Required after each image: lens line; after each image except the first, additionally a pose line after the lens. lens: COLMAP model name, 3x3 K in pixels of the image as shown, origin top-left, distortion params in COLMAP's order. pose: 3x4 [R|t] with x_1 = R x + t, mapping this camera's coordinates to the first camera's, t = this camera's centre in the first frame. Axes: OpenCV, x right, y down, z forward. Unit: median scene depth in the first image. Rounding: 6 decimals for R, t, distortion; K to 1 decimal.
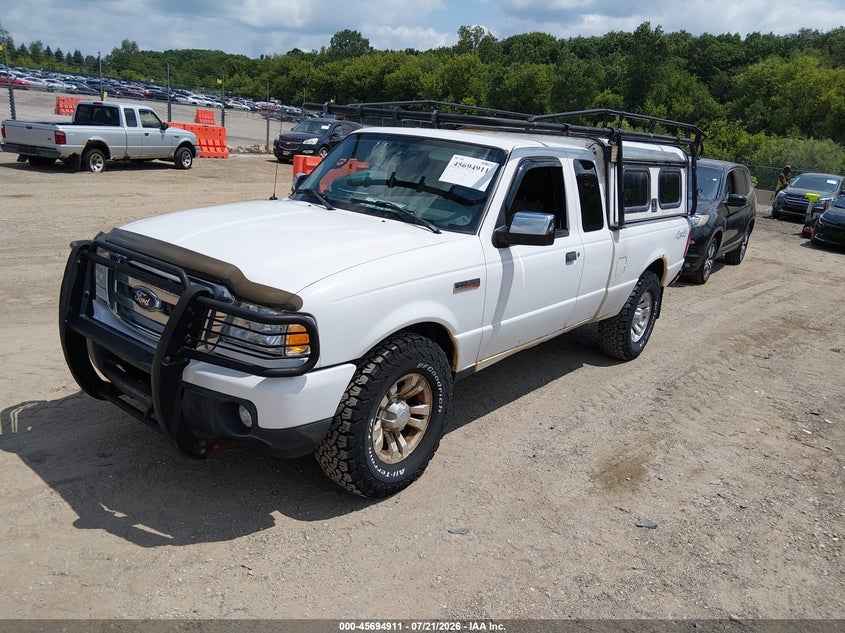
lens RADIAL K [[668.9, 0, 422.5], [0, 668.9, 316.5], [0, 0, 1]] dist [-0.005036, -0.008881]
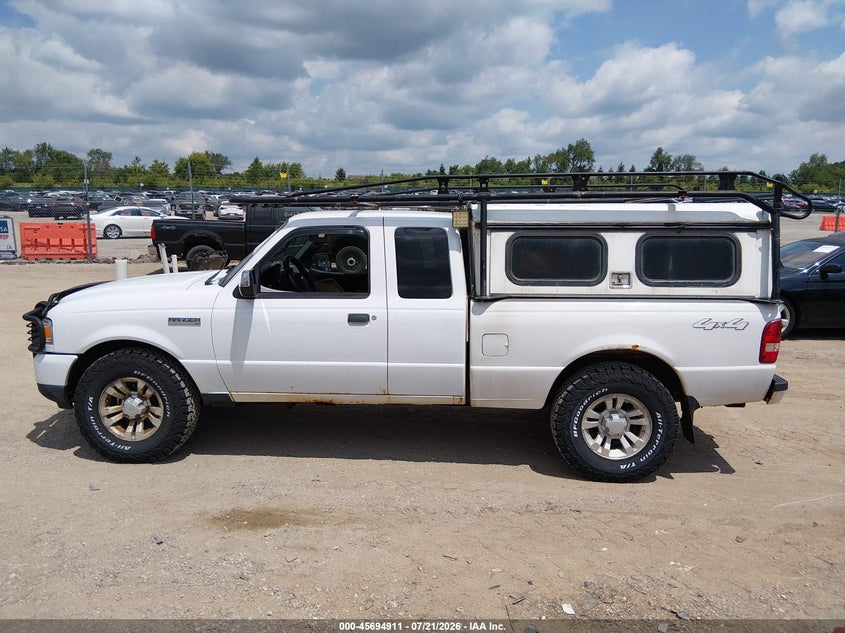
lens RADIAL K [[680.1, 0, 422.5], [0, 680.1, 298.9], [0, 0, 1]] dist [0.051861, -0.003675]
pose [[0.540887, 0.010295, -0.841032, 1.137131], [-0.179838, 0.978217, -0.103684, -0.027215], [0.821644, 0.207331, 0.530956, 0.506708]]
